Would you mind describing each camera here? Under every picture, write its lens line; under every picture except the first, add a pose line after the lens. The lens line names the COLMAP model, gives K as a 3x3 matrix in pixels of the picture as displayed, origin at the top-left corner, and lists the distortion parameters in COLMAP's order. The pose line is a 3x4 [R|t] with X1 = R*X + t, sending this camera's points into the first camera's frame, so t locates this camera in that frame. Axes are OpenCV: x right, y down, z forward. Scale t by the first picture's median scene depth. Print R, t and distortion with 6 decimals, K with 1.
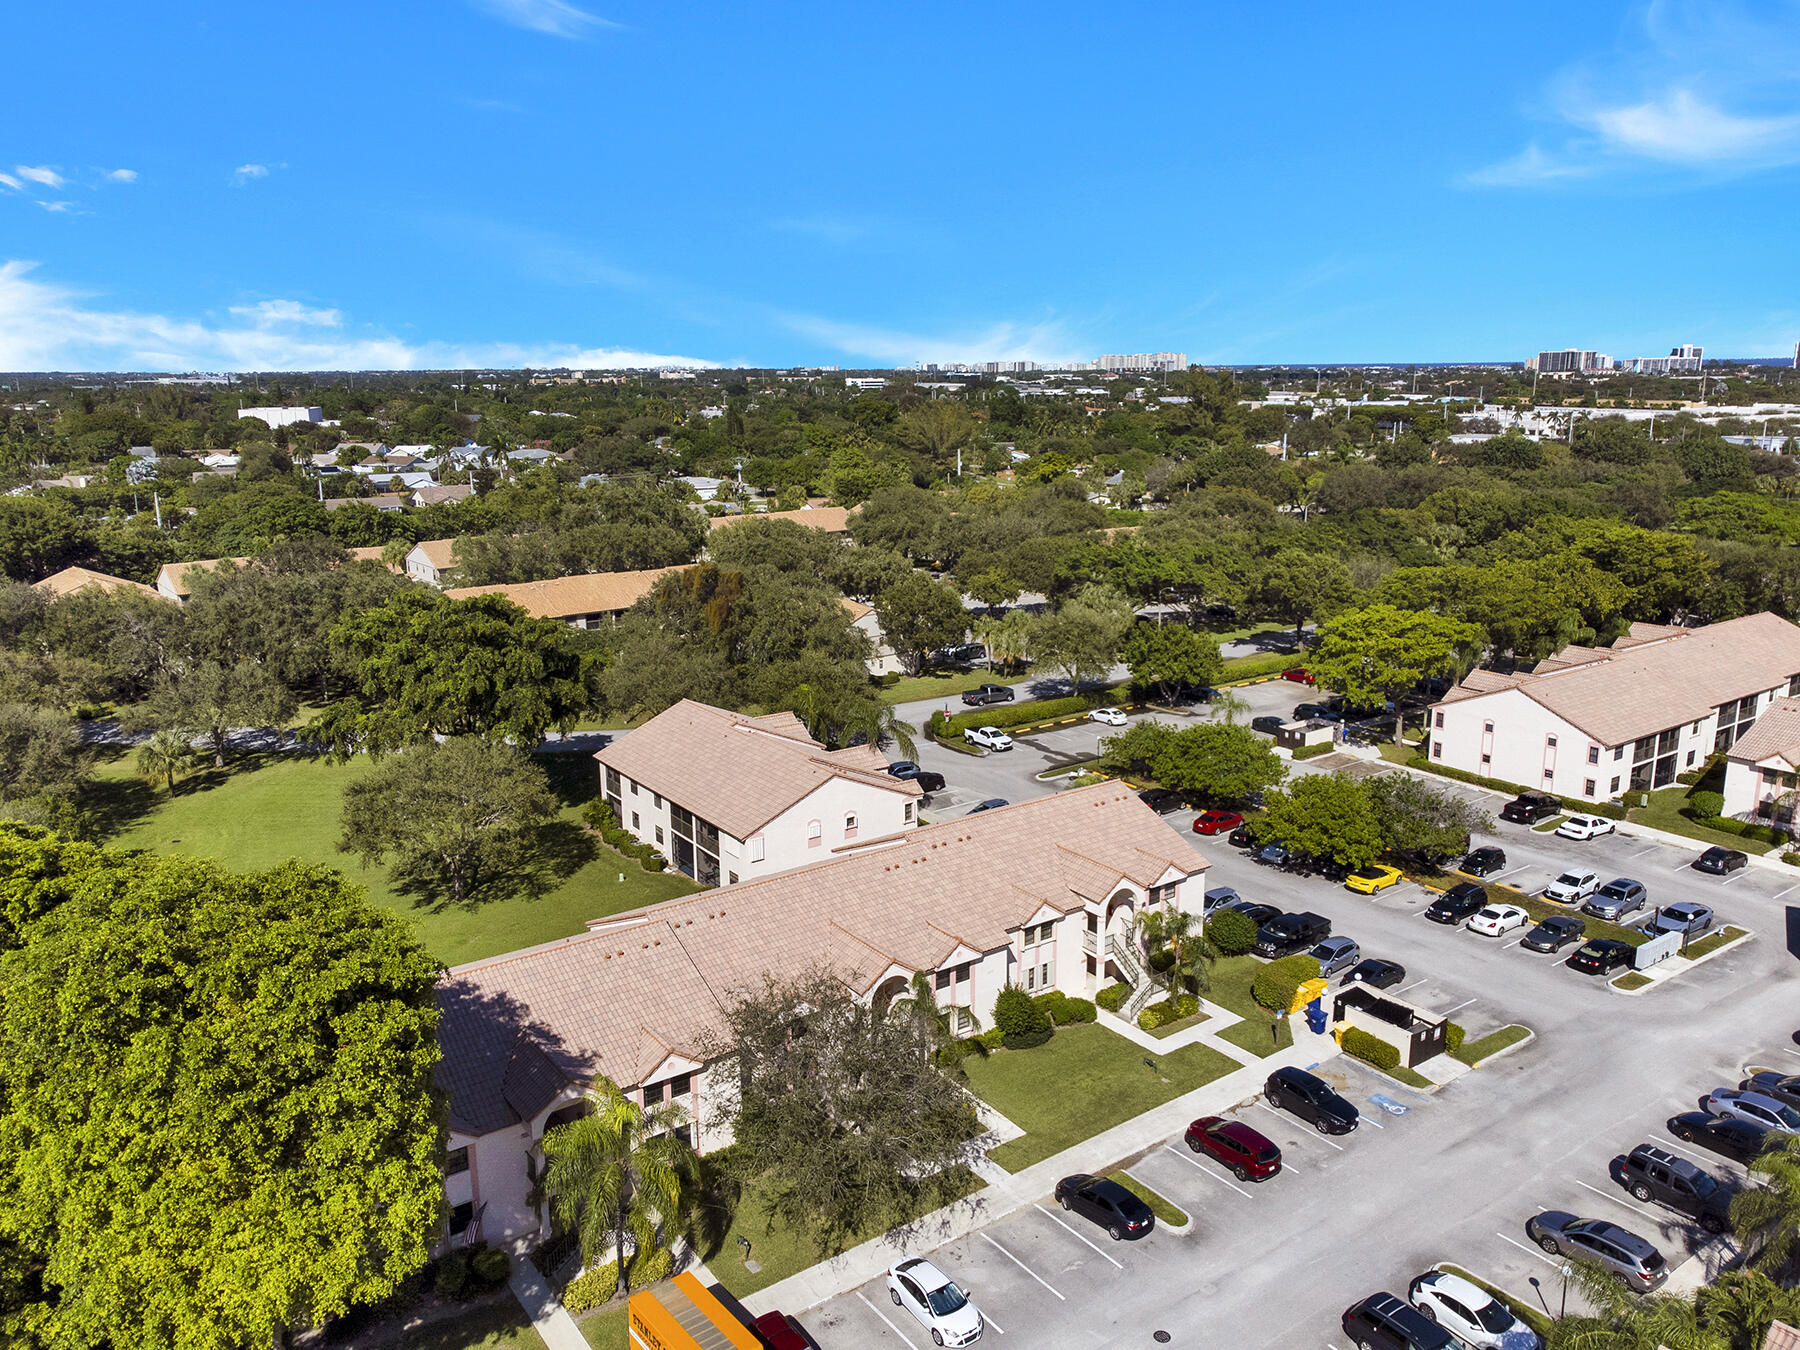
lens RADIAL K [[1351.9, 0, 888.5], [0, 1351.9, 660.8], [0, 0, 1]] dist [0.007400, 0.014798]
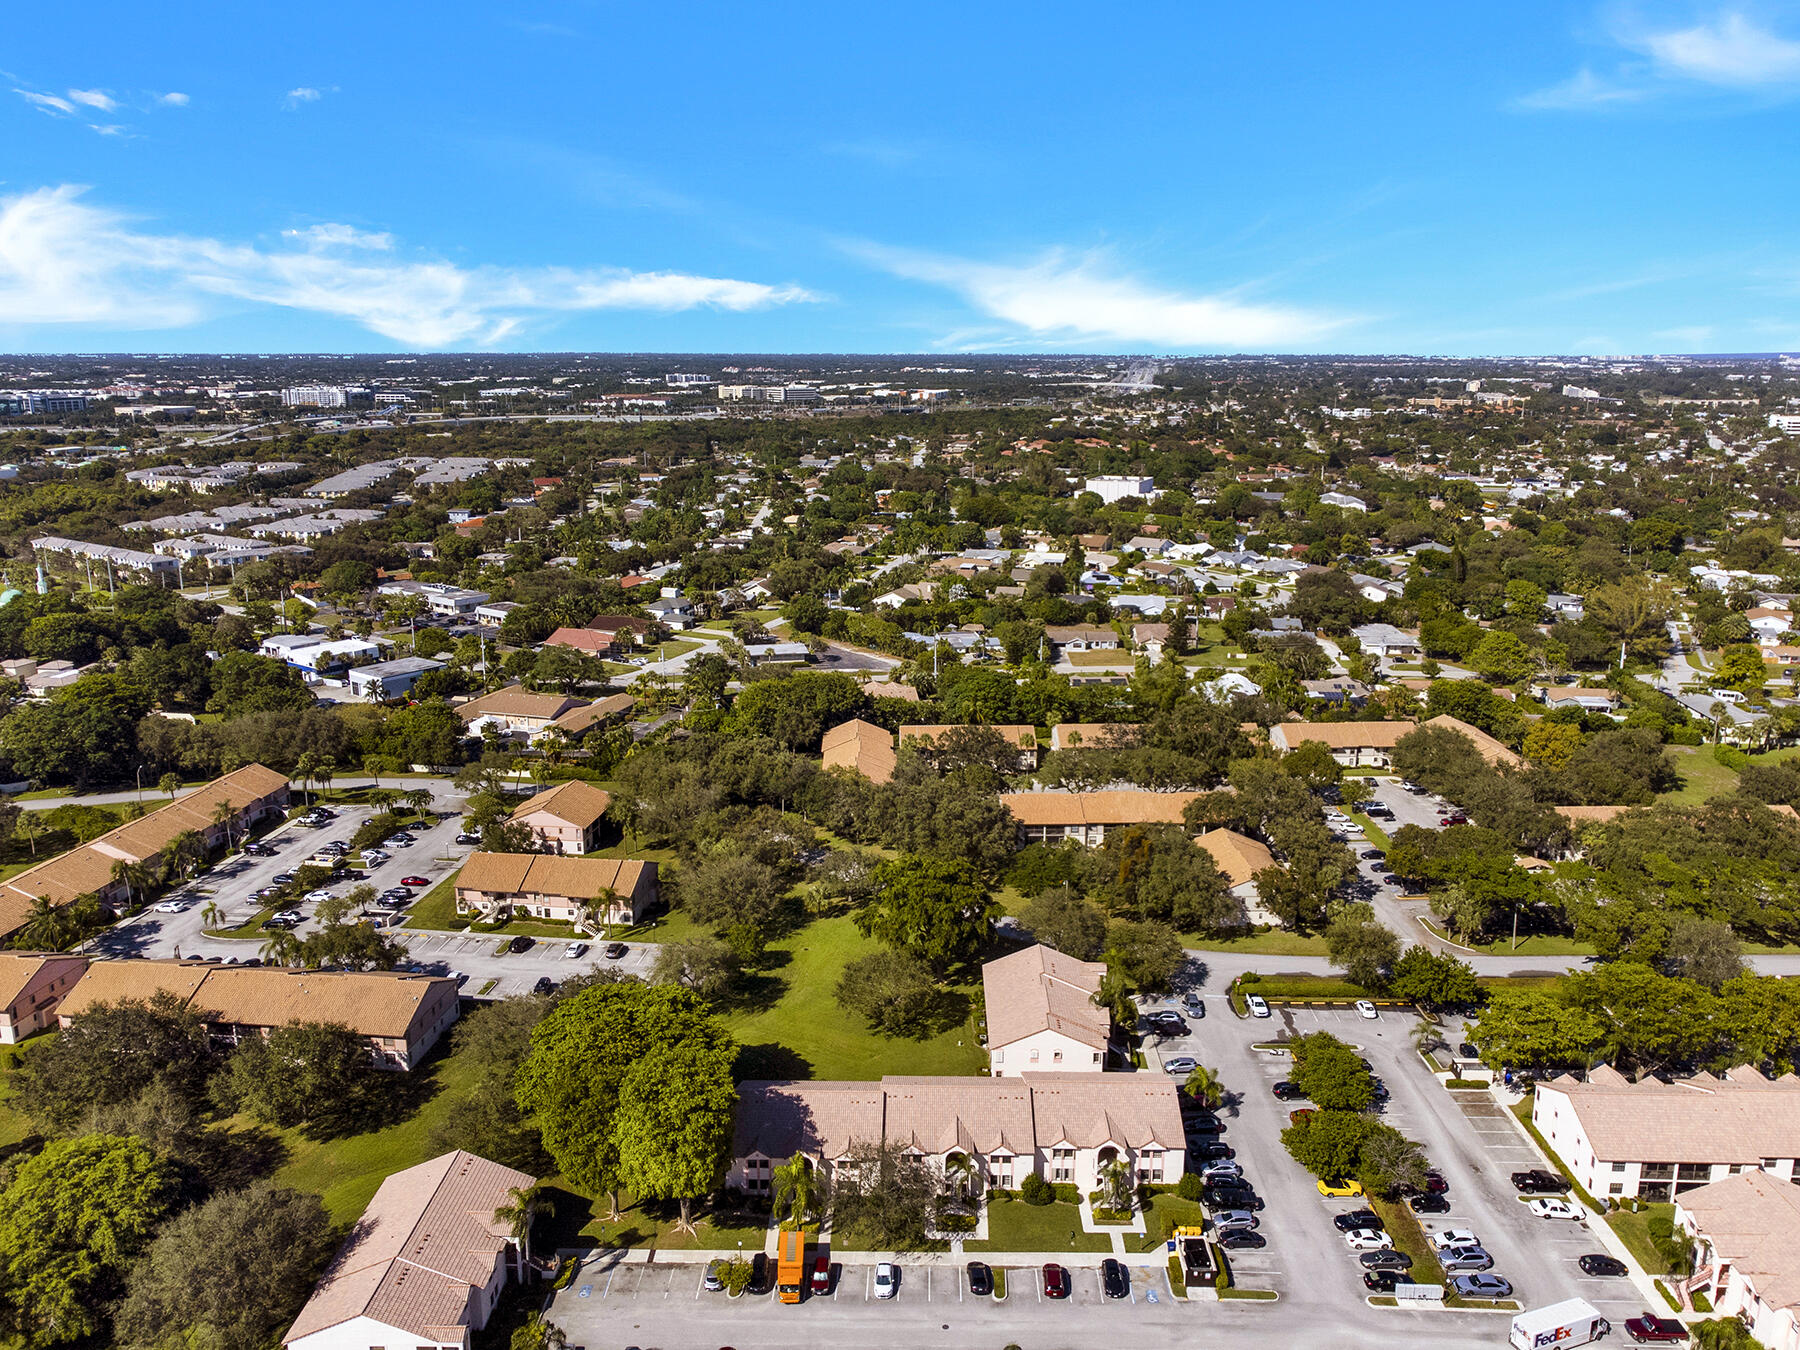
lens RADIAL K [[1351.9, 0, 895.7], [0, 1351.9, 683.6], [0, 0, 1]] dist [0.007400, 0.014798]
pose [[0.806772, 0.152286, -0.570901, 0.999606], [-0.137631, 0.988072, 0.069072, -0.622497], [0.574610, 0.022848, 0.818108, -0.848256]]
